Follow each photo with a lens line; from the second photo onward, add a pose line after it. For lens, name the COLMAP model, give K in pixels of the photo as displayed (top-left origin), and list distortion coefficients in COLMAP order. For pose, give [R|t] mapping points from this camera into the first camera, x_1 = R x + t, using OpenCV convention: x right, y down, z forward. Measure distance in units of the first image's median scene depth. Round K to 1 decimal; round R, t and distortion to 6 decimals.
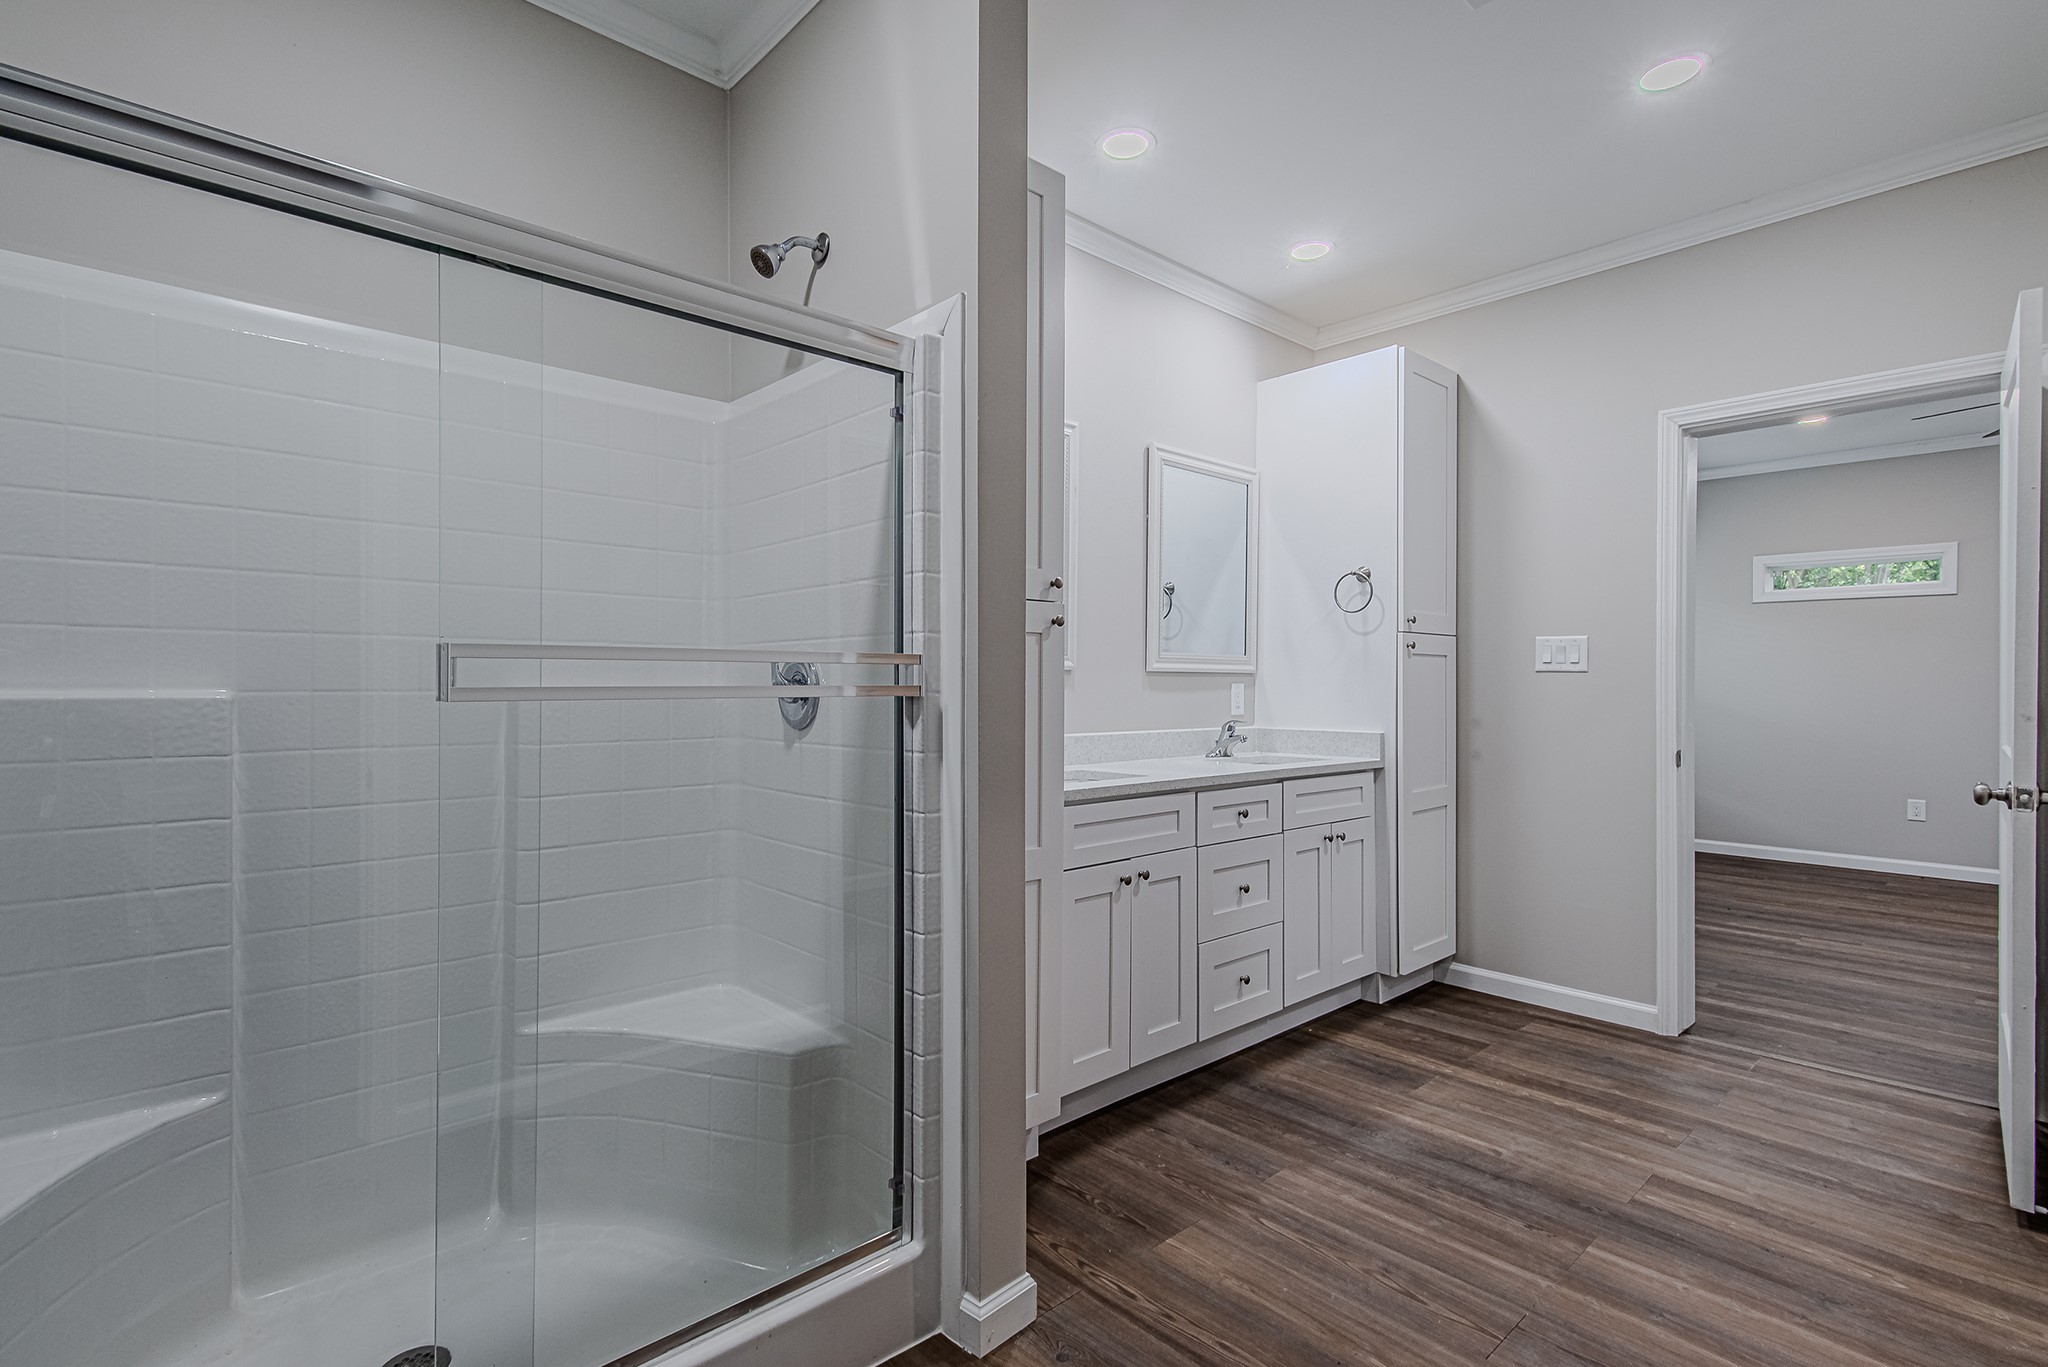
lens RADIAL K [[984.3, 0, 1016.7], [0, 984.3, 687.3], [0, 0, 1]] dist [0.009928, -0.001190]
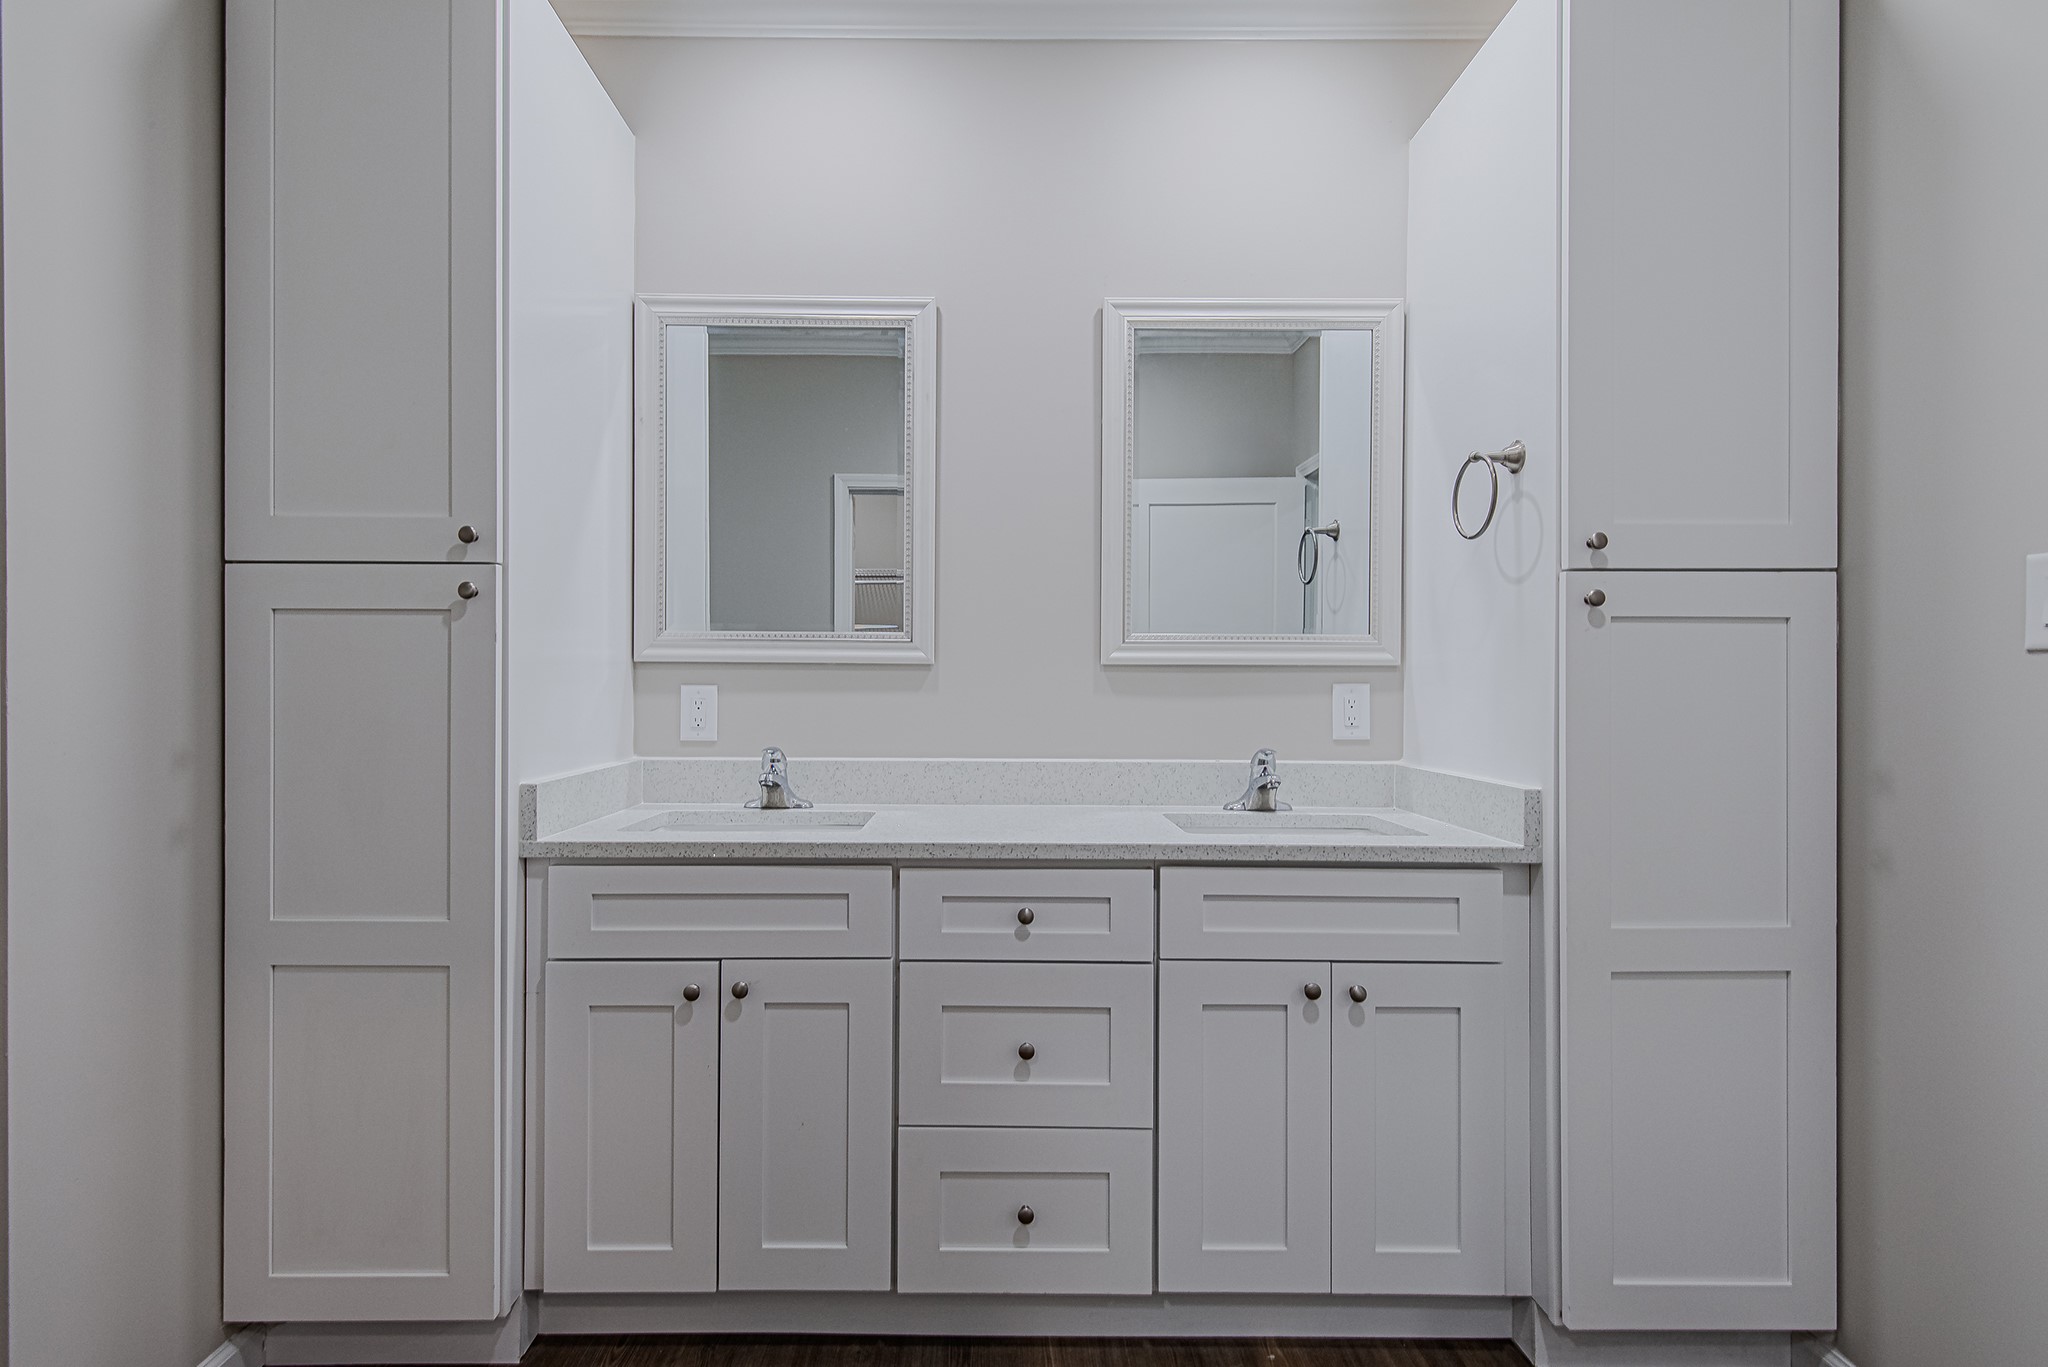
lens RADIAL K [[984.3, 0, 865.4], [0, 984.3, 682.5], [0, 0, 1]] dist [0.002014, 0.000028]
pose [[0.735791, -0.001136, -0.677207, 0.569174], [-0.003176, 0.999982, -0.005127, -0.001252], [0.677201, 0.005923, 0.735774, 0.552861]]
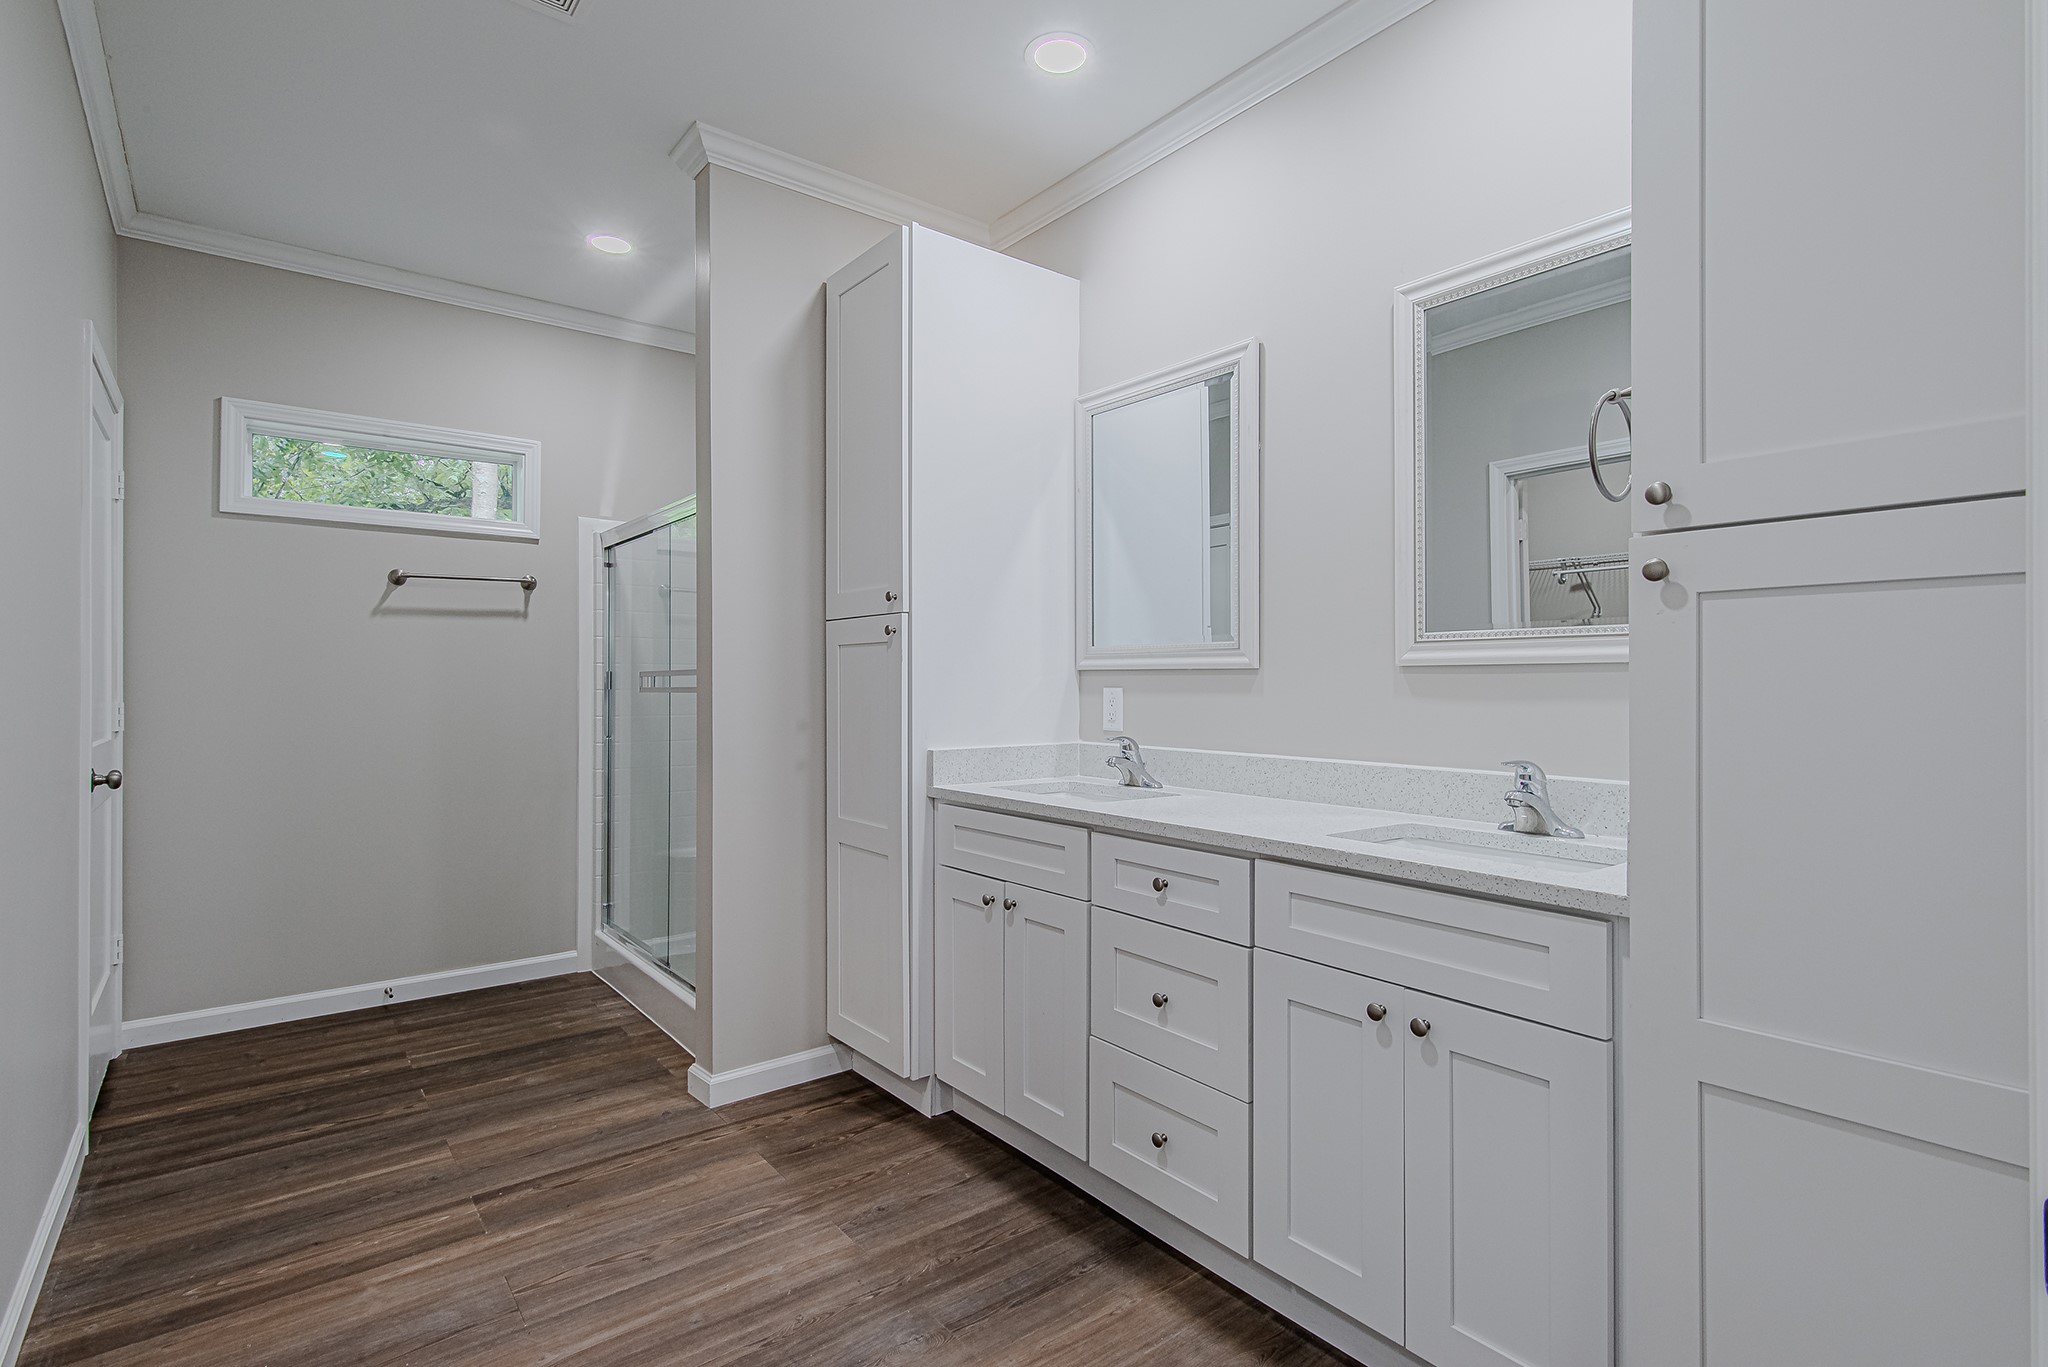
lens RADIAL K [[984.3, 0, 1016.7], [0, 984.3, 687.3], [0, 0, 1]] dist [0.009928, -0.001190]
pose [[-0.086584, 0.000707, -0.996244, 0.936742], [-0.003300, 0.999994, 0.000997, -0.003280], [0.996239, 0.003374, -0.086582, 1.010782]]
